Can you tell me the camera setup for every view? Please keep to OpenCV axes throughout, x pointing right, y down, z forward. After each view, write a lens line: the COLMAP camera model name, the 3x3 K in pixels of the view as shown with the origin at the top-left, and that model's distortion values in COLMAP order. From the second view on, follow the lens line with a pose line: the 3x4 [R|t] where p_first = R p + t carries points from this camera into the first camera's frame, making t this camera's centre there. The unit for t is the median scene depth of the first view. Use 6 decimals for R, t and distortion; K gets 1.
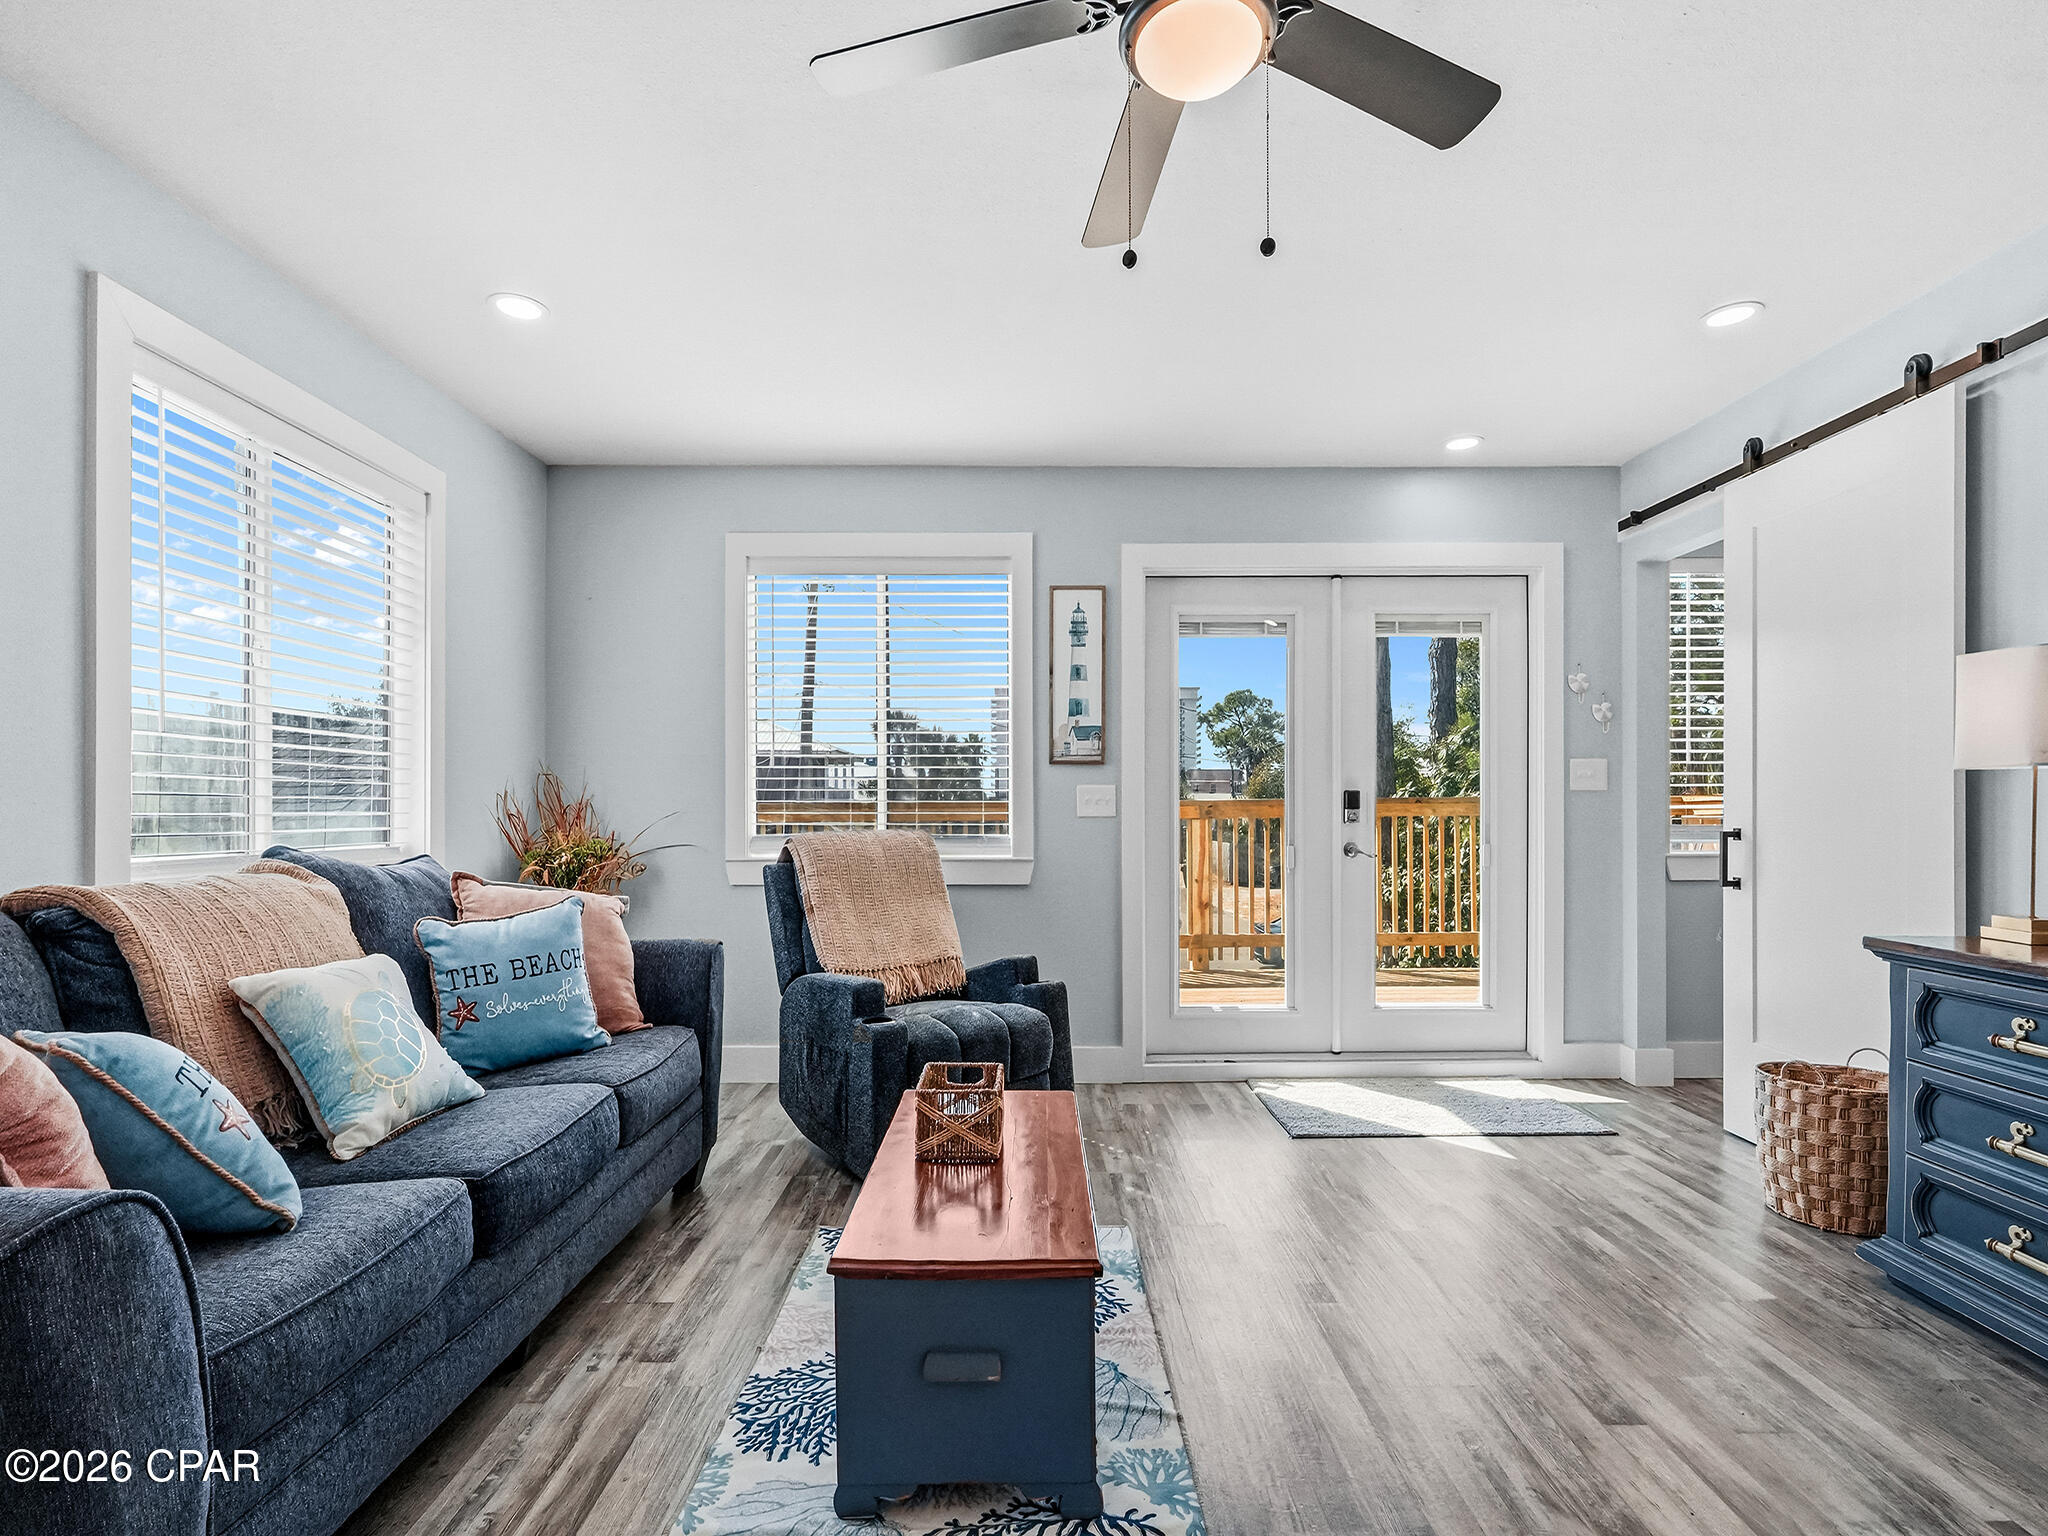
lens RADIAL K [[983.0, 0, 1016.4], [0, 983.0, 797.8], [0, 0, 1]] dist [-0.008868, 0.002507]
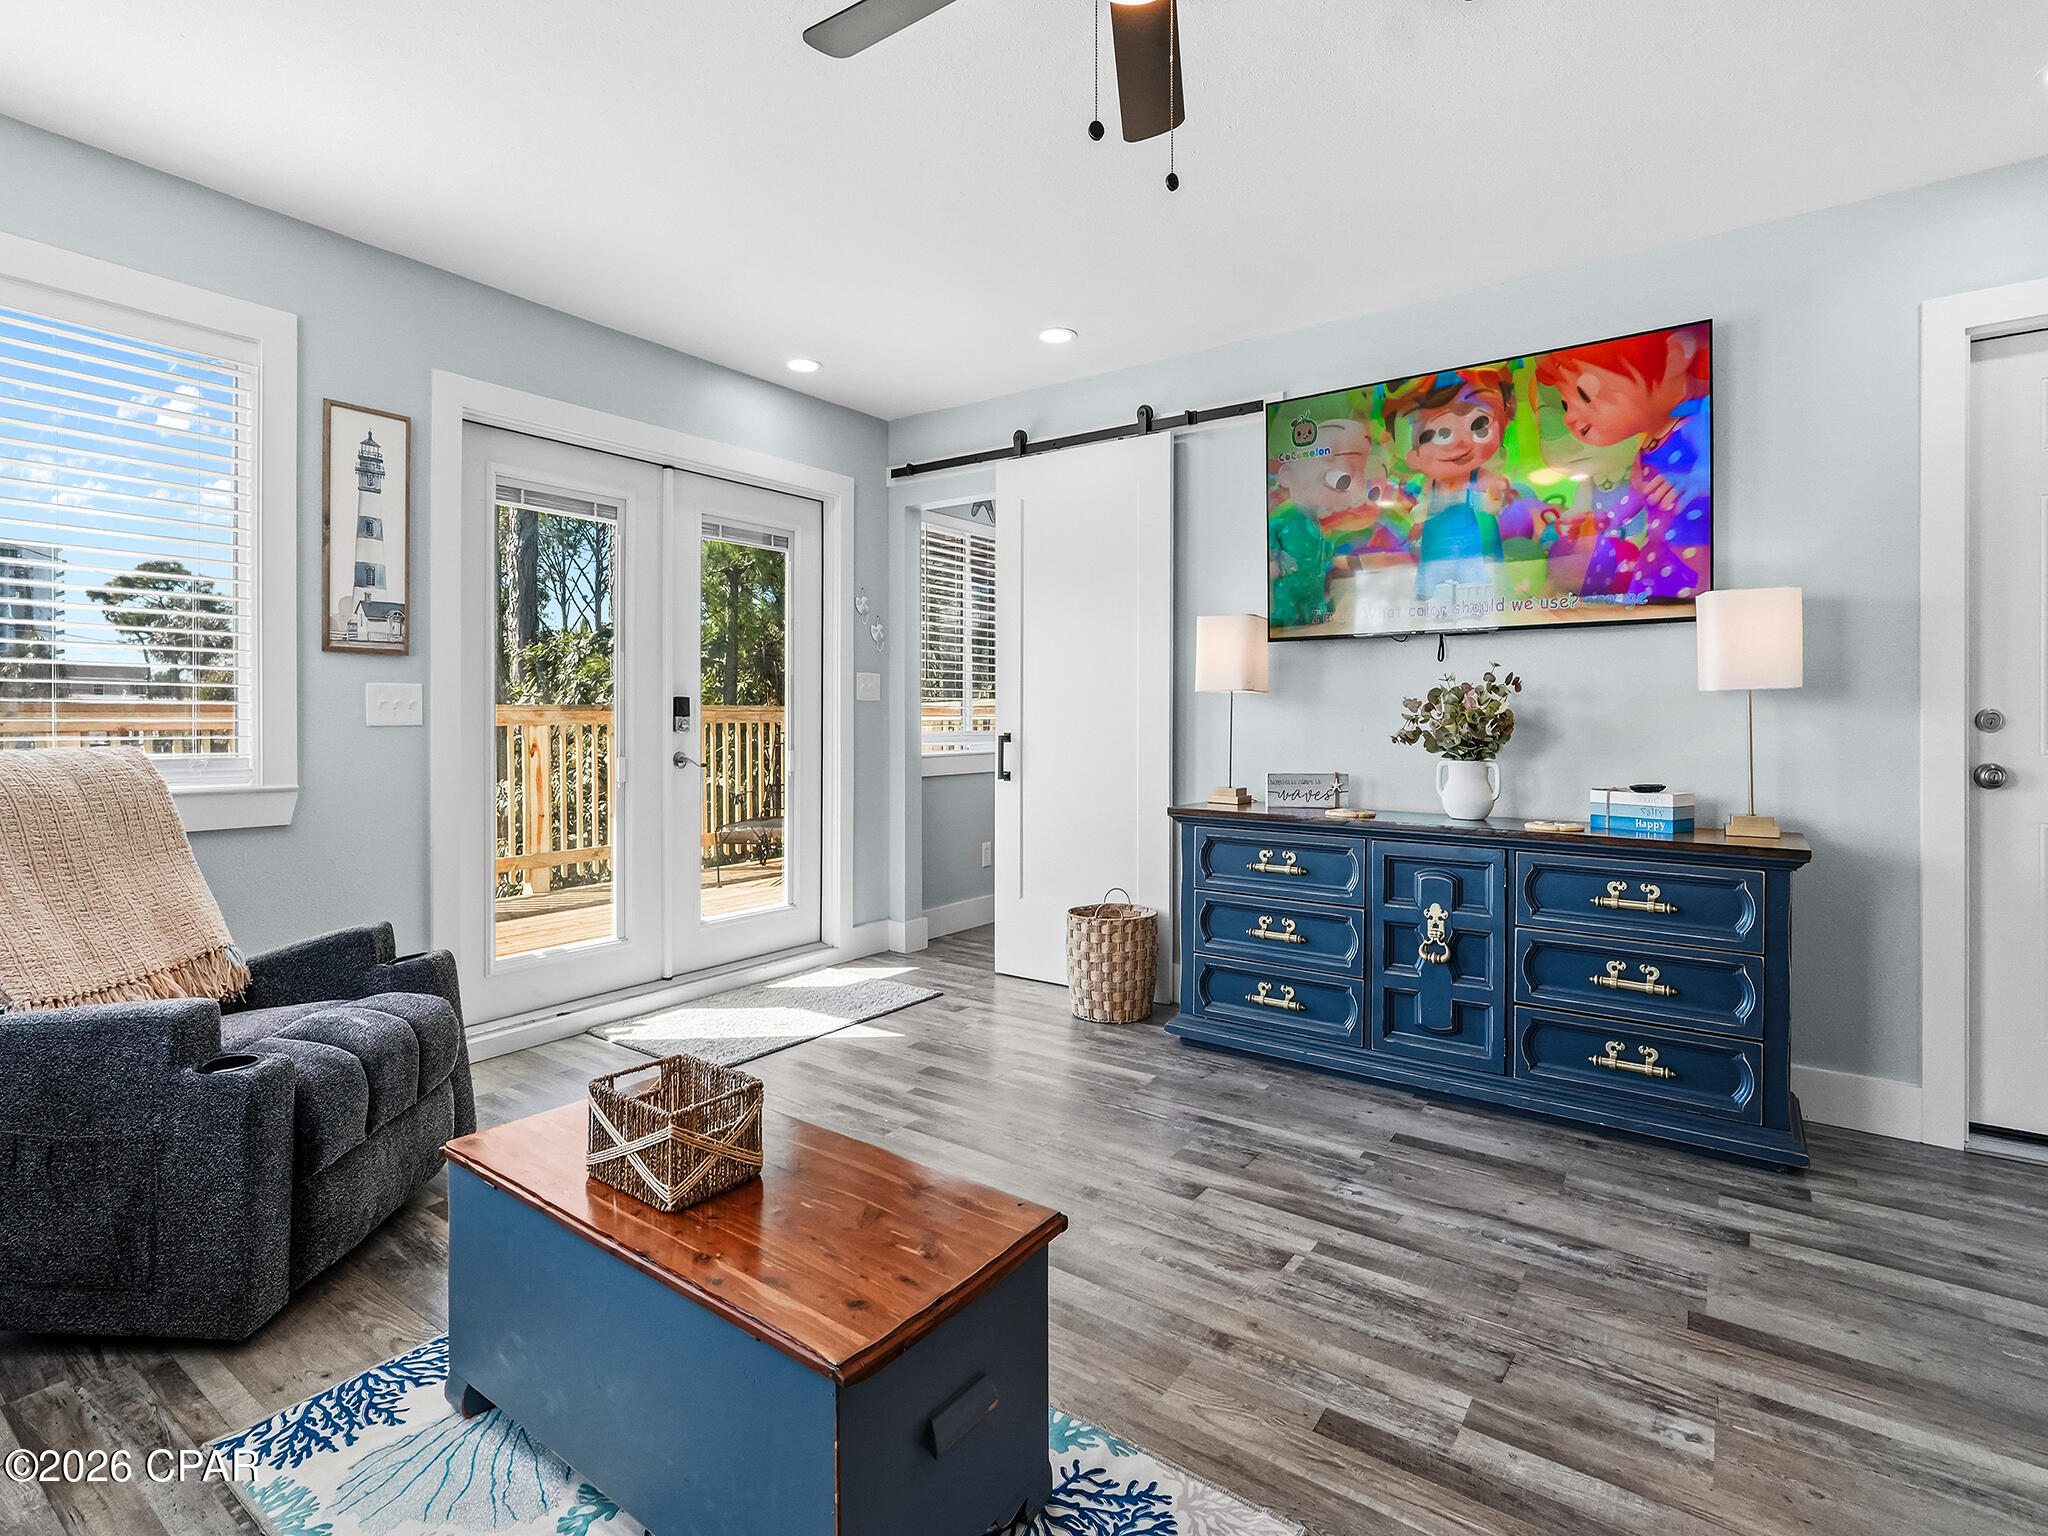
lens RADIAL K [[1003.4, 0, 1012.1], [0, 1003.4, 707.5], [0, 0, 1]] dist [-0.016035, 0.000804]
pose [[0.590019, 0.011102, 0.807313, -0.262759], [-0.012476, 0.999911, -0.004632, 0.003508], [-0.807293, -0.007339, 0.590105, 0.188187]]
